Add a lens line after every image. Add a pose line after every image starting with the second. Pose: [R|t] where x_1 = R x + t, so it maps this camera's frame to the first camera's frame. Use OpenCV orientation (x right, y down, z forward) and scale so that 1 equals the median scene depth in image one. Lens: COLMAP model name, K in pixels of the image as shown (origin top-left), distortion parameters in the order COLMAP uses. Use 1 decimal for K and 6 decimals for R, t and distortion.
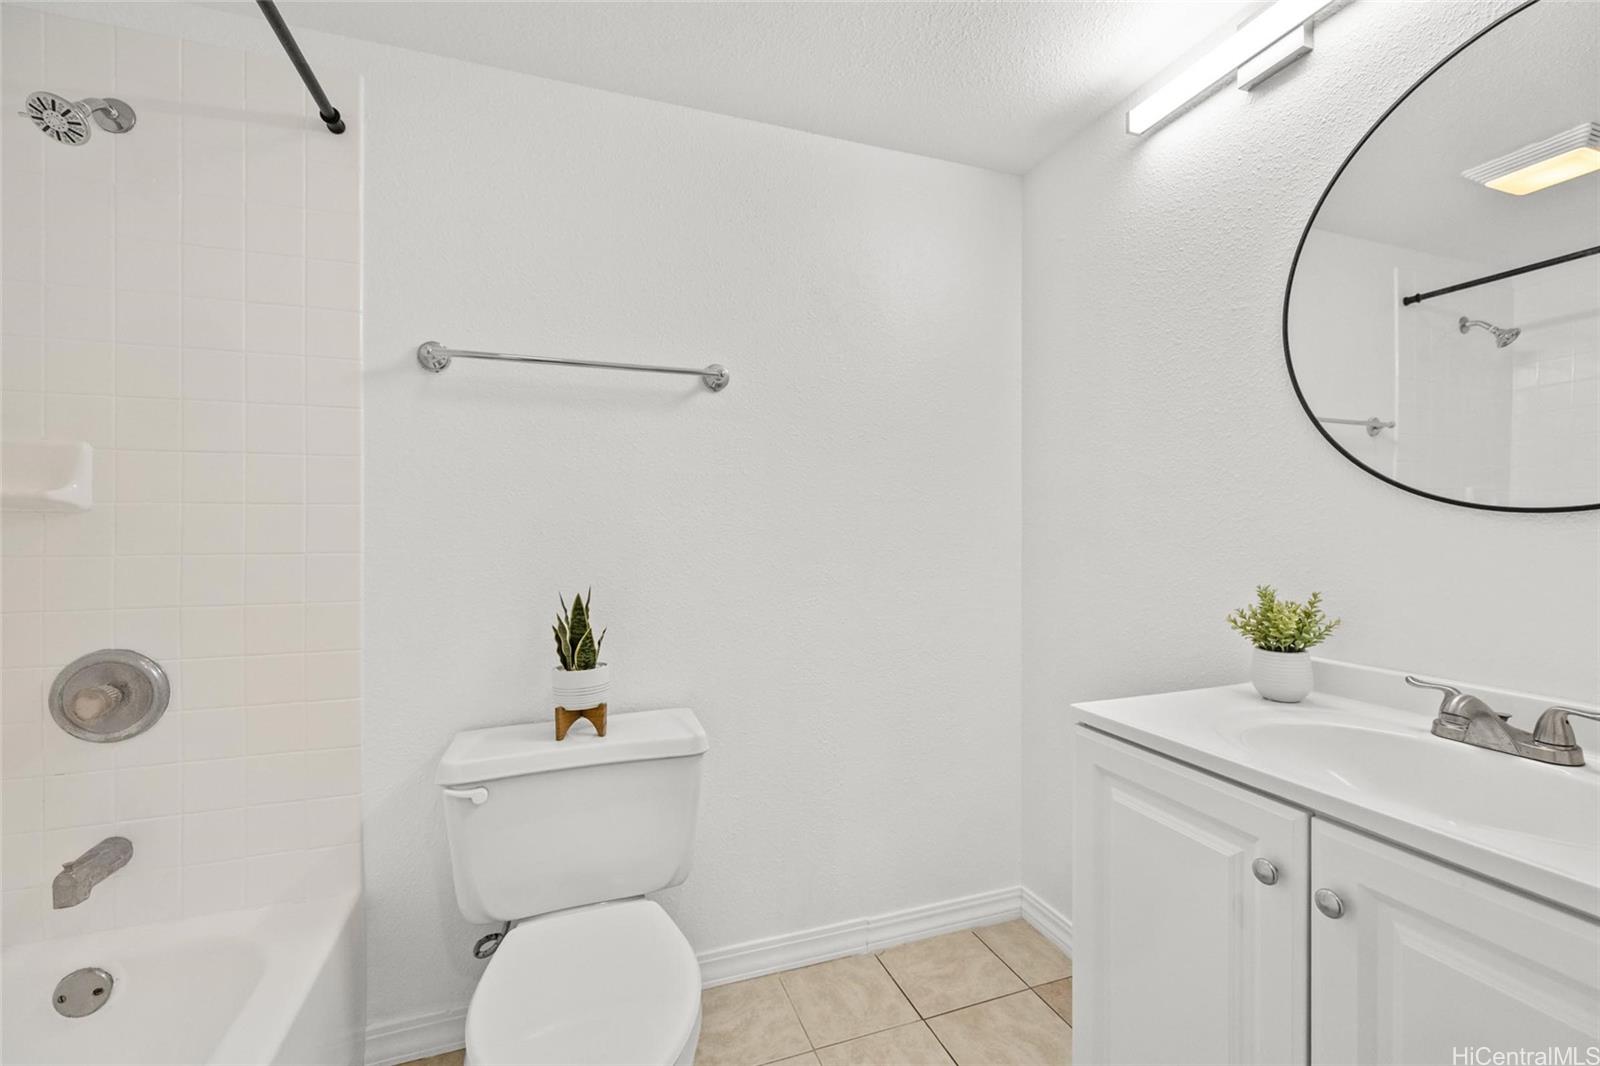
lens RADIAL K [[688.9, 0, 807.5], [0, 688.9, 527.0], [0, 0, 1]] dist [-0.001972, 0.003375]
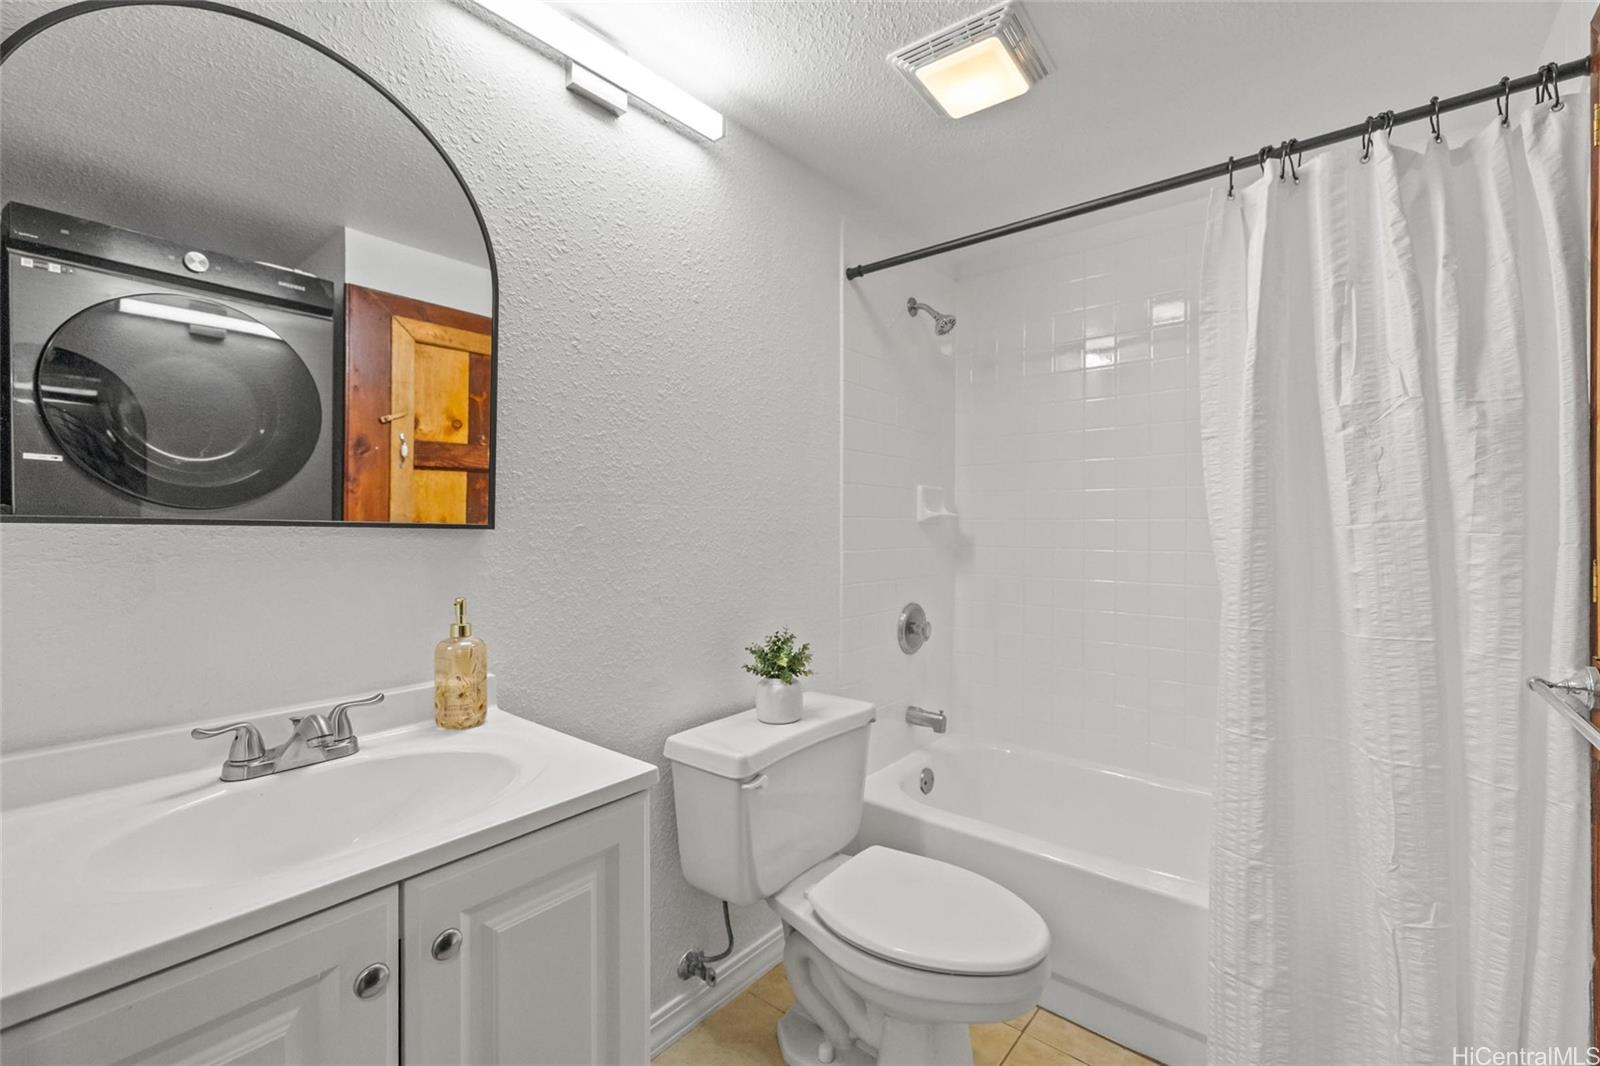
lens RADIAL K [[688.9, 0, 810.1], [0, 688.9, 532.9], [0, 0, 1]] dist [-0.001972, 0.003375]
pose [[-0.533777, -0.012033, 0.845540, -0.270568], [-0.004152, 0.999924, 0.011609, -0.038511], [-0.845615, 0.002686, -0.533786, 0.999886]]
